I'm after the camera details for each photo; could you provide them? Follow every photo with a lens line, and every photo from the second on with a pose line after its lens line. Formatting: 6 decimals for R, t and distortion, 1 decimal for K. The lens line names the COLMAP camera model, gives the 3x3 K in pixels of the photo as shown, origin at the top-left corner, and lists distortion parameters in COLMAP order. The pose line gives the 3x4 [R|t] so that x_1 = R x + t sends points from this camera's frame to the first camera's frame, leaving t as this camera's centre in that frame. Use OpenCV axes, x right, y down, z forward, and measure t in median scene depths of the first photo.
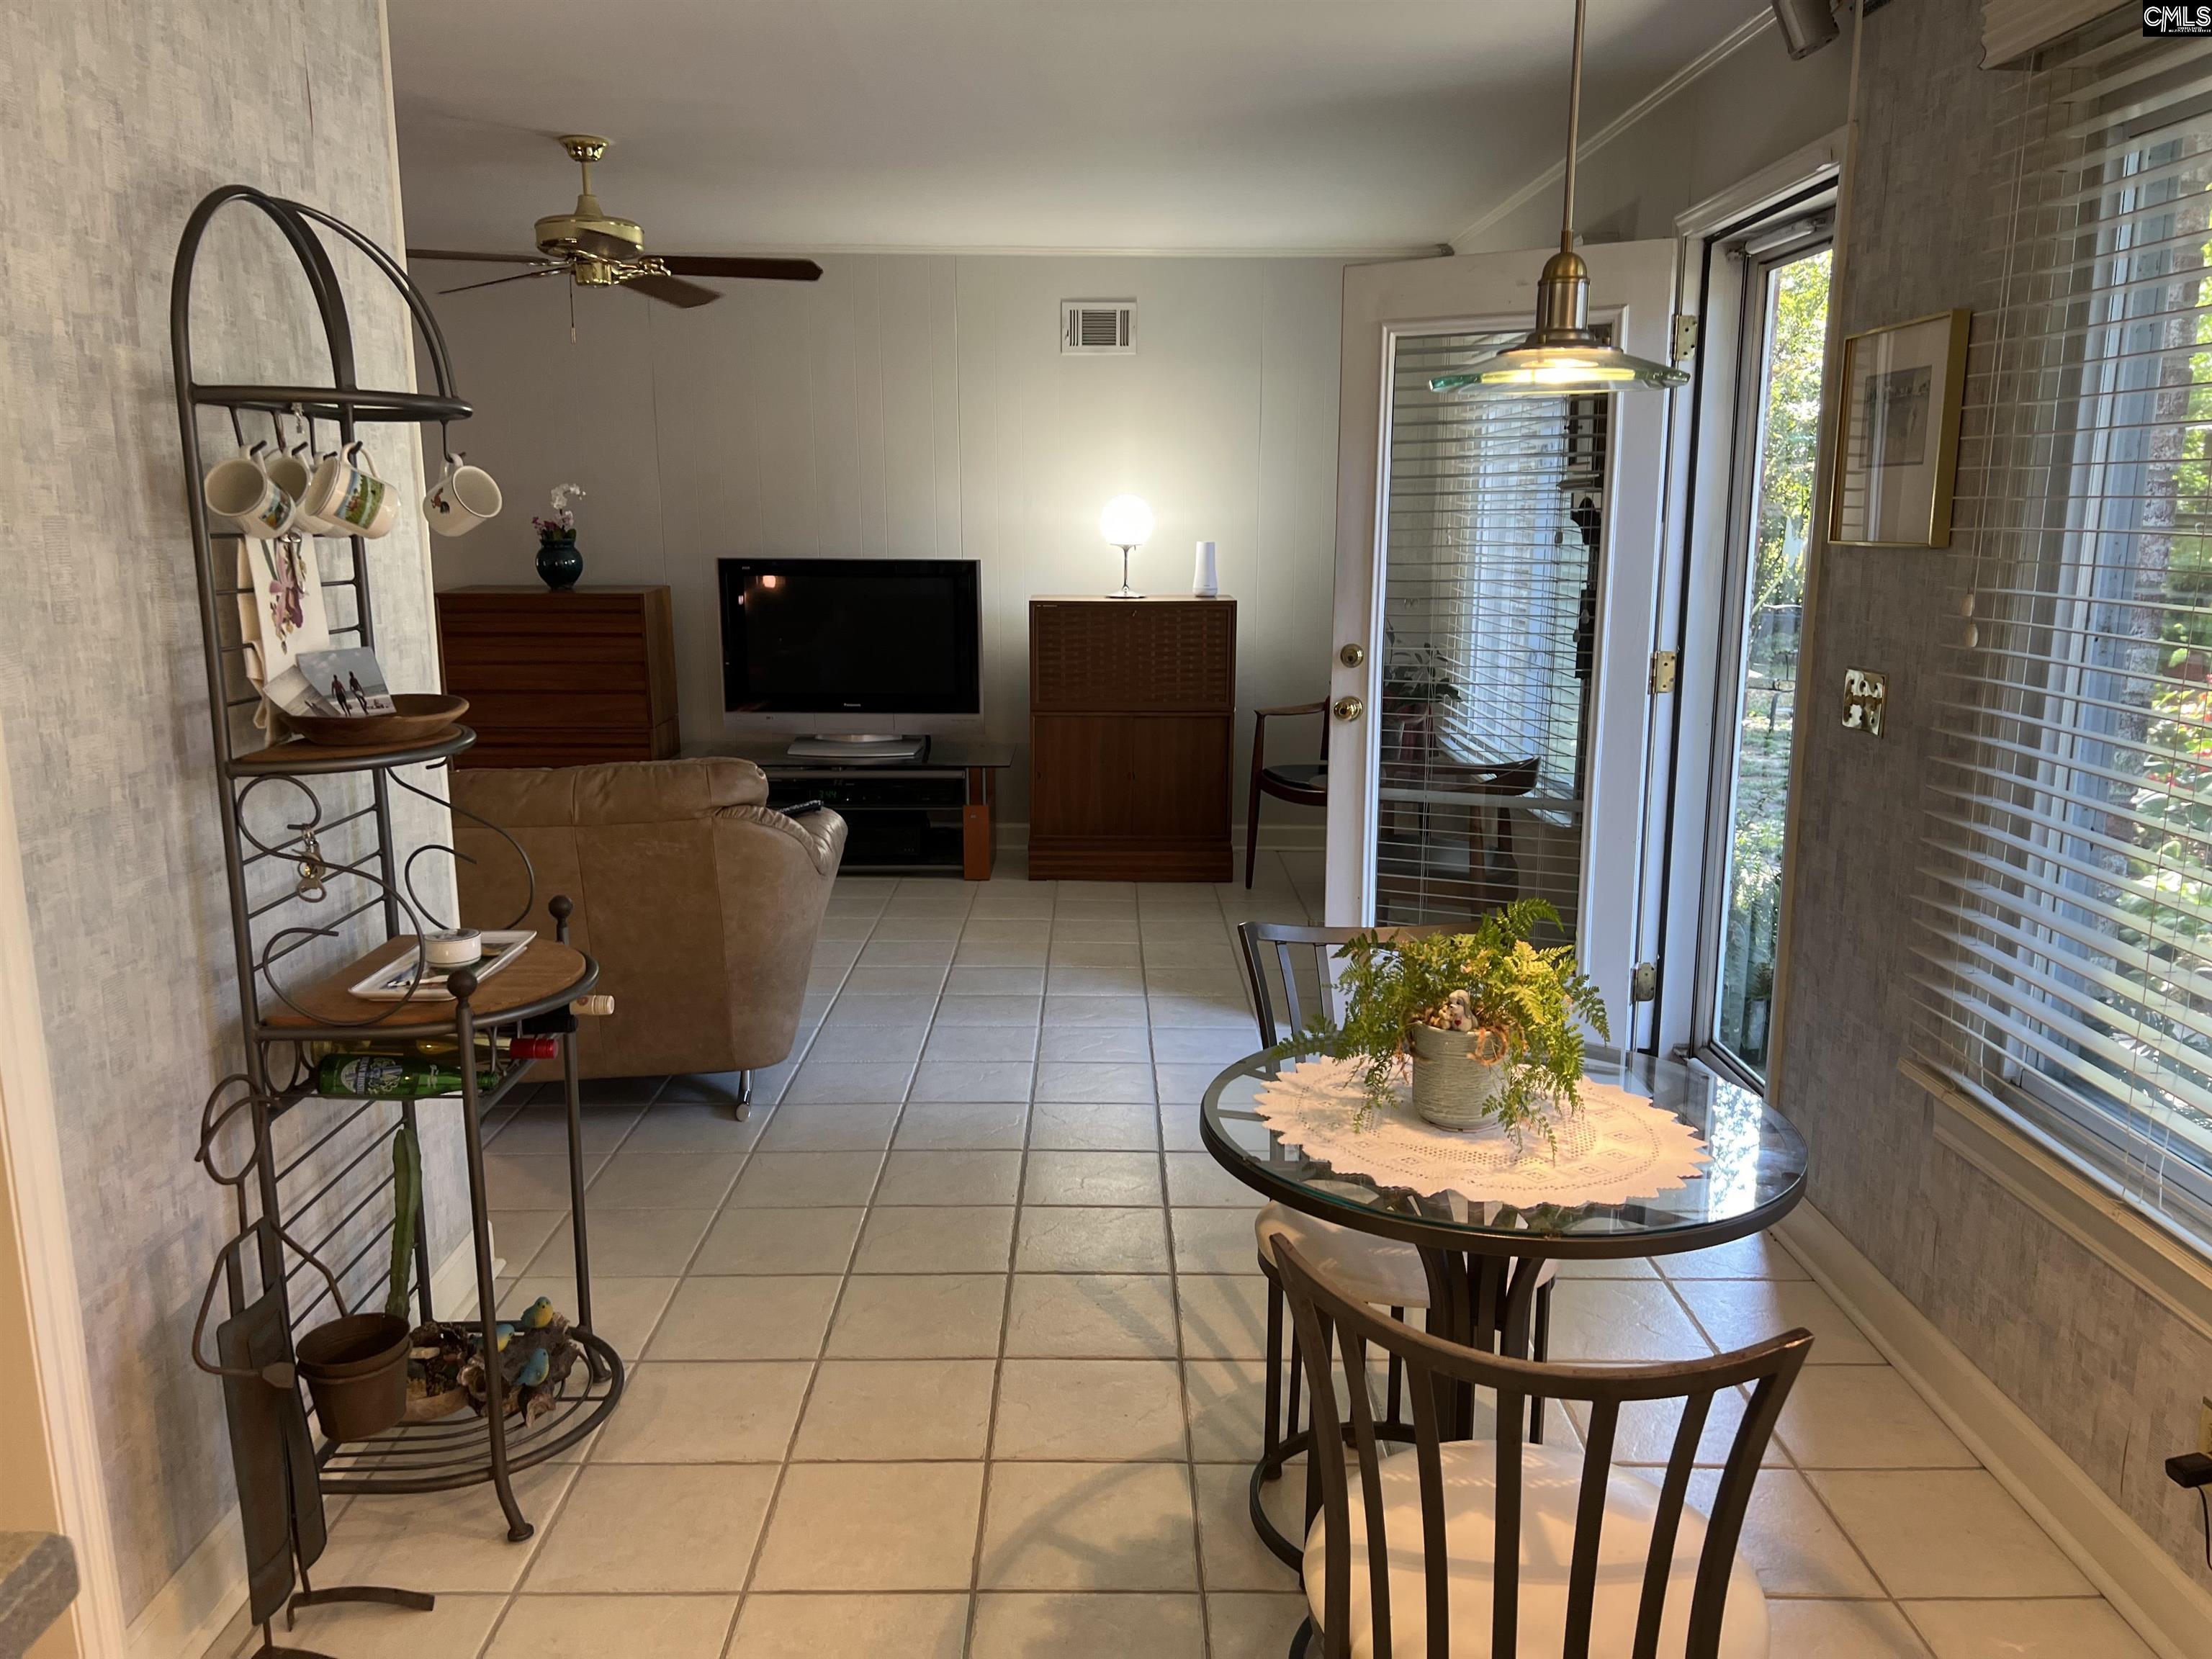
lens RADIAL K [[1659.4, 0, 1114.9], [0, 1659.4, 833.4], [0, 0, 1]] dist [0.054007, -0.072099]
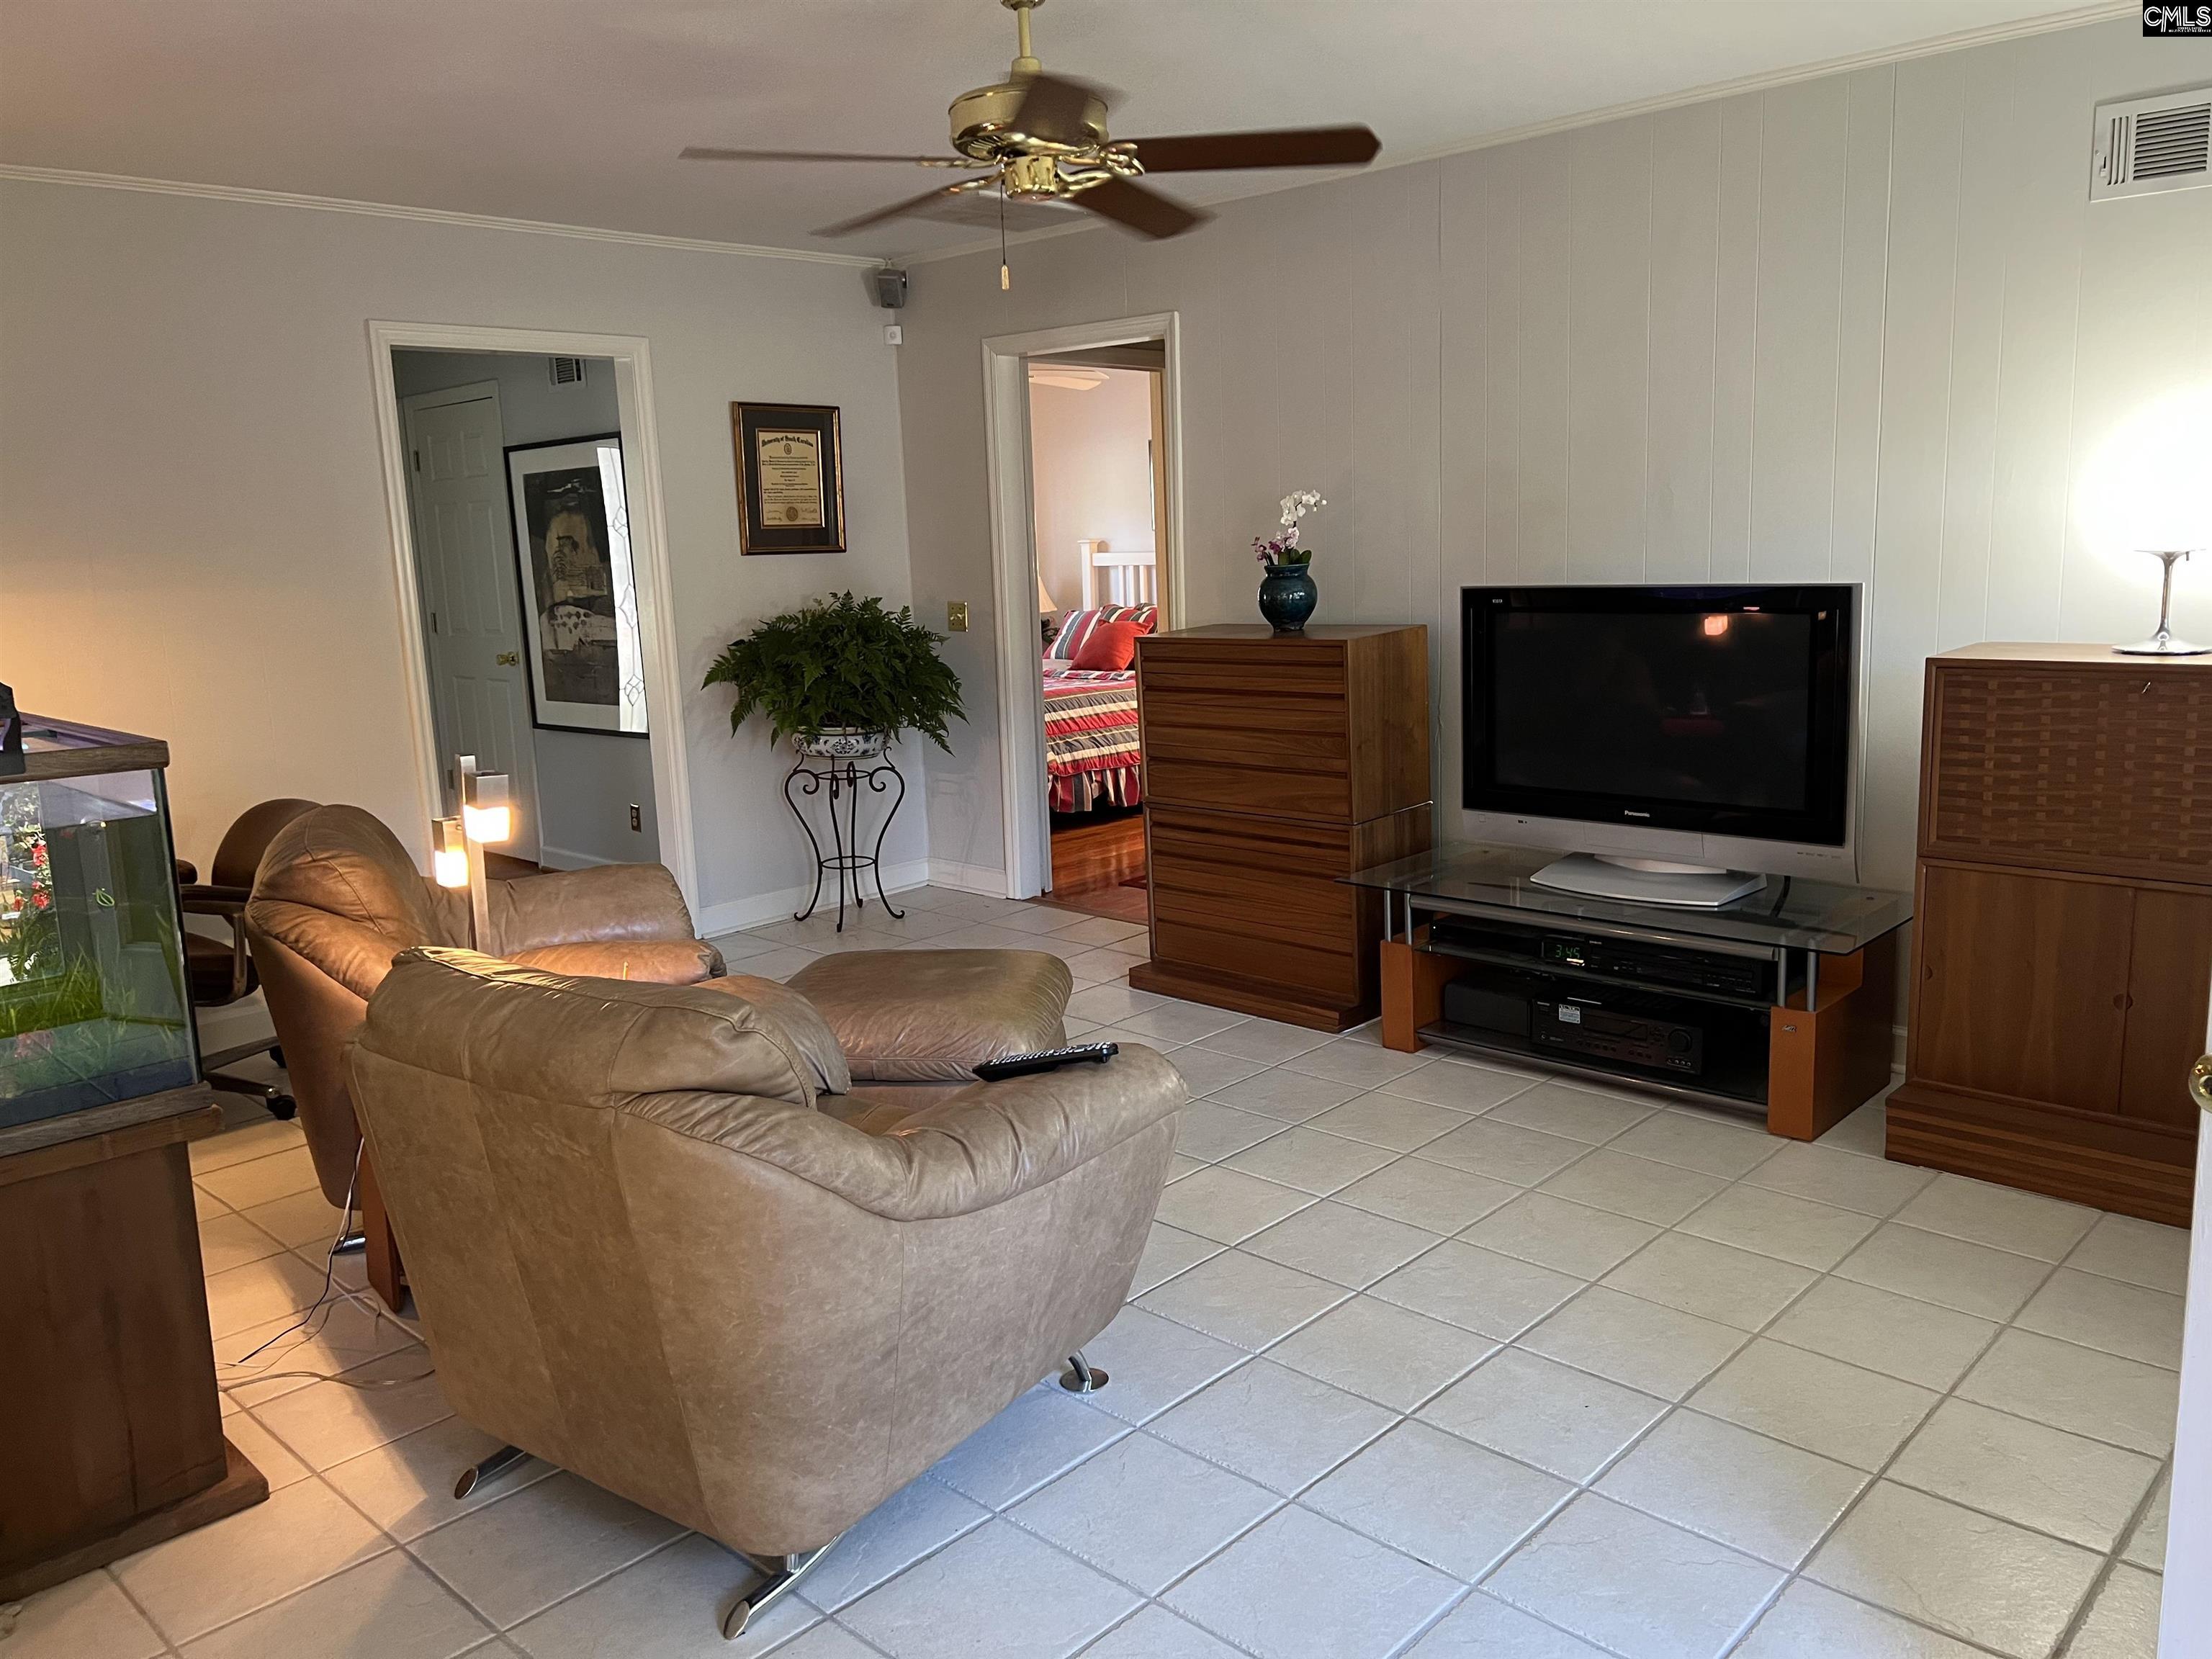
lens RADIAL K [[1659.4, 0, 1105.3], [0, 1659.4, 835.7], [0, 0, 1]] dist [0.054007, -0.072099]
pose [[0.722417, 0.094488, -0.684971, 0.134975], [-0.093646, 0.994862, 0.038470, -0.076552], [0.685087, 0.036353, 0.727554, 0.406910]]
